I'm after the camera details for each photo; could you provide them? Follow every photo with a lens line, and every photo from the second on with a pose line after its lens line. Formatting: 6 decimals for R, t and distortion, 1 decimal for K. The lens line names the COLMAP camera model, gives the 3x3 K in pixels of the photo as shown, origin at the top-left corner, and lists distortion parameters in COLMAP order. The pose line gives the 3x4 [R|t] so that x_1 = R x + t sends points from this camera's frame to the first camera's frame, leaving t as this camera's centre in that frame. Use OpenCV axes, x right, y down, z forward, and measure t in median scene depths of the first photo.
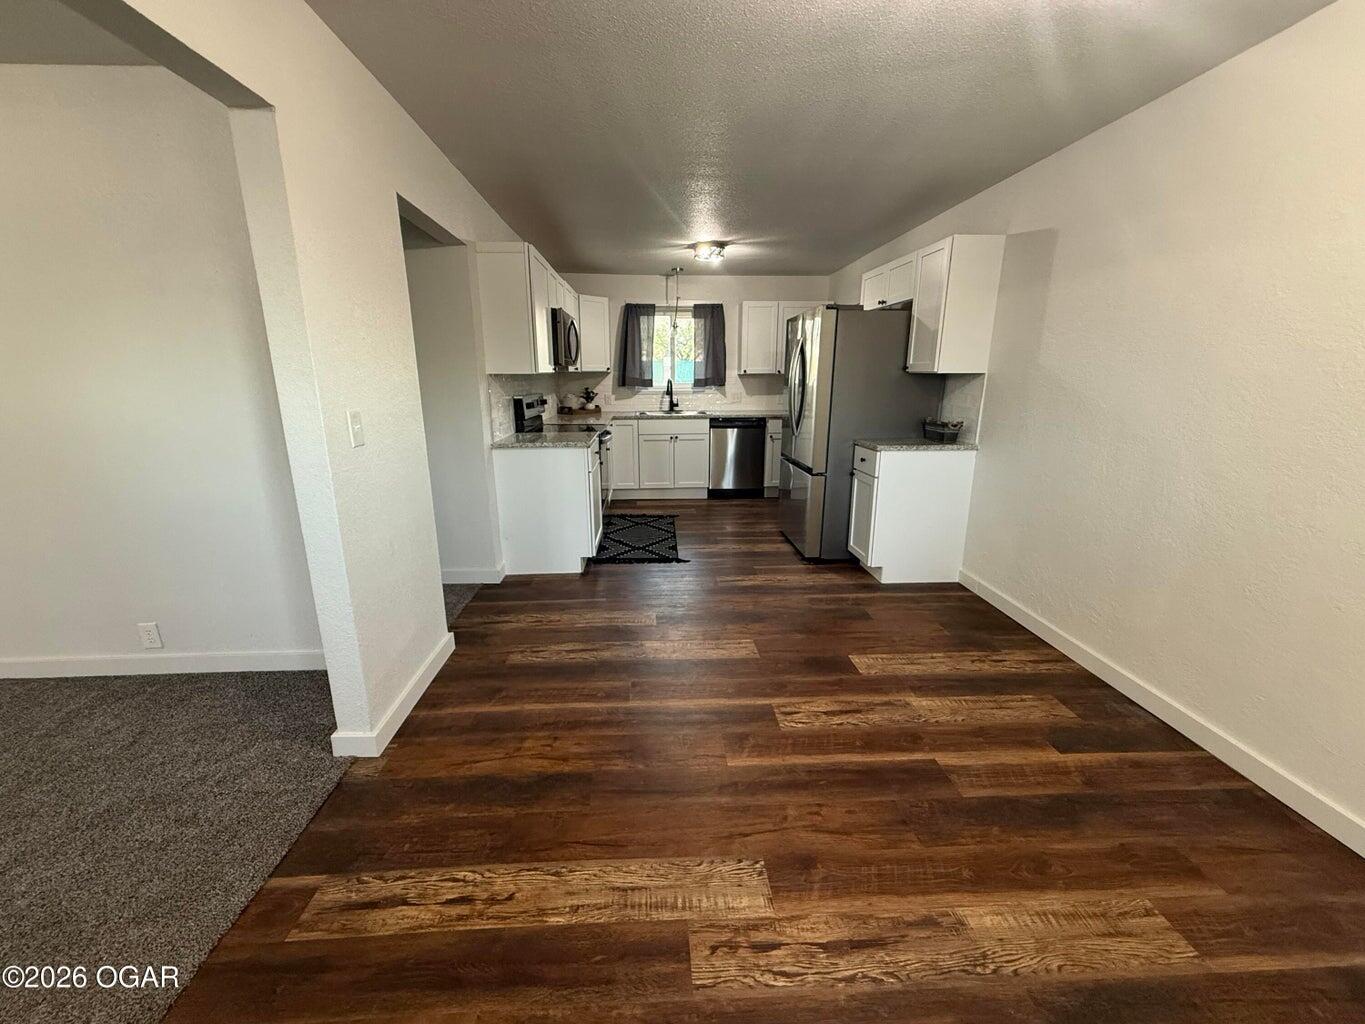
lens RADIAL K [[543.9, 0, 677.1], [0, 543.9, 508.6], [0, 0, 1]] dist [0.002146, 0.000051]
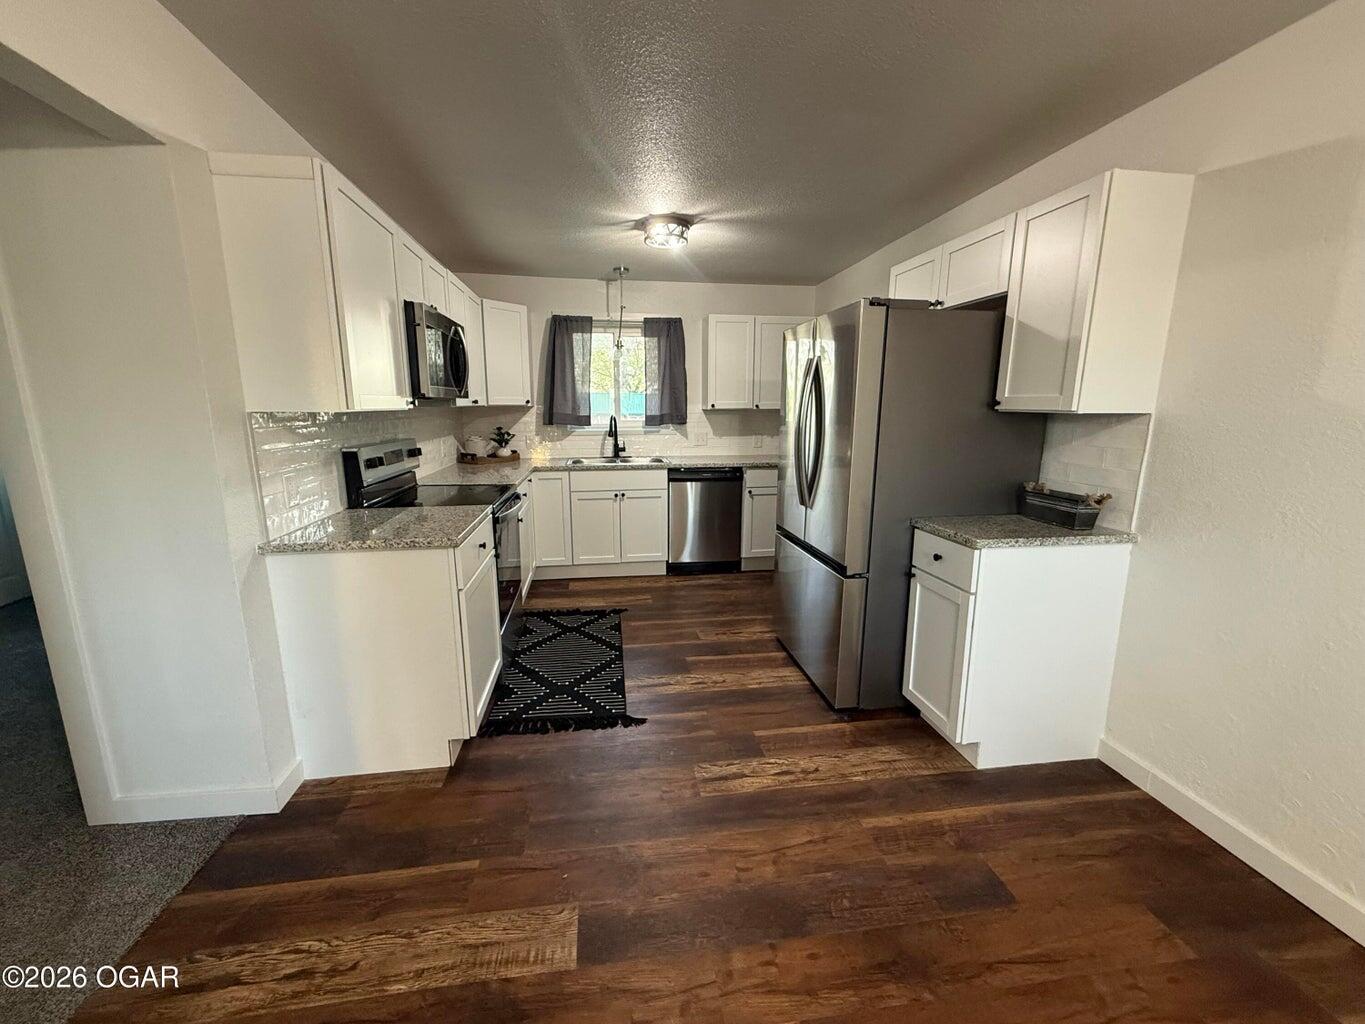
lens RADIAL K [[543.9, 0, 678.7], [0, 543.9, 509.8], [0, 0, 1]] dist [0.002146, 0.000051]
pose [[0.995482, -0.014359, 0.093861, 0.006463], [0.019426, 0.998390, -0.053291, -0.099194], [-0.092945, 0.054873, 0.994158, 0.376371]]
